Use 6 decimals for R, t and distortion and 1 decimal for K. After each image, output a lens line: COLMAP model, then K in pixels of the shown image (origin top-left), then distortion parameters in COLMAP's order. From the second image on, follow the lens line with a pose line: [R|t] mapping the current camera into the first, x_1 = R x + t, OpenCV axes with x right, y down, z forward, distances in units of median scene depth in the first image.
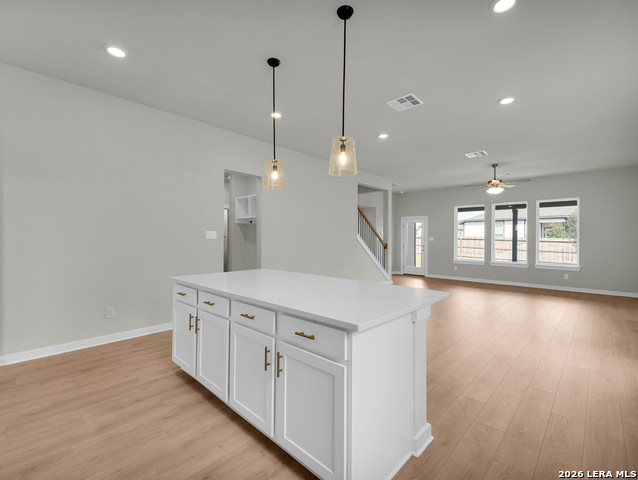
lens RADIAL K [[295.2, 0, 321.1], [0, 295.2, 238.1], [0, 0, 1]] dist [0.069398, -0.000187]
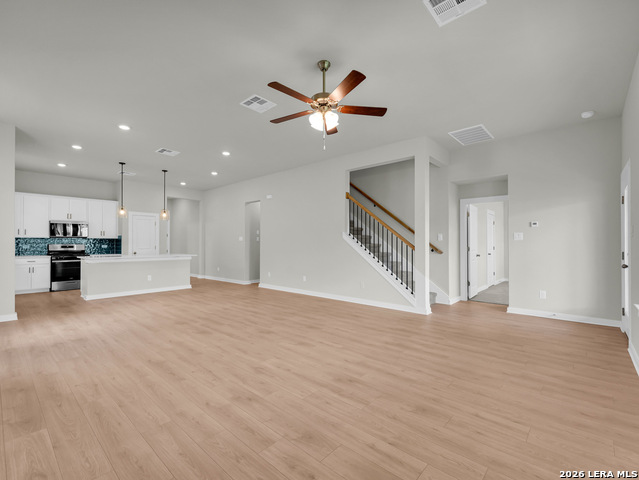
lens RADIAL K [[295.5, 0, 314.5], [0, 295.5, 241.2], [0, 0, 1]] dist [0.035088, -0.000033]
pose [[0.023085, -0.014381, -0.999630, 0.719890], [-0.000514, 0.999896, -0.014397, 0.018734], [0.999733, 0.000846, 0.023075, 0.689966]]
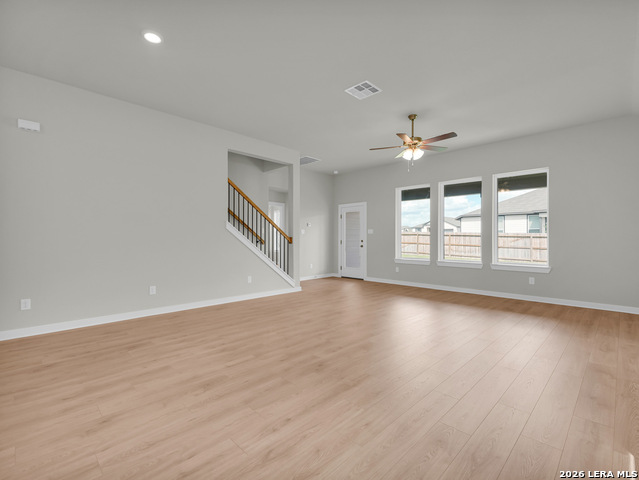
lens RADIAL K [[295.5, 0, 314.5], [0, 295.5, 241.2], [0, 0, 1]] dist [0.035088, -0.000033]
pose [[0.998392, -0.002775, -0.056613, 0.281754], [0.003504, 0.999912, 0.012778, 0.018127], [0.056573, -0.012956, 0.998314, 0.235244]]
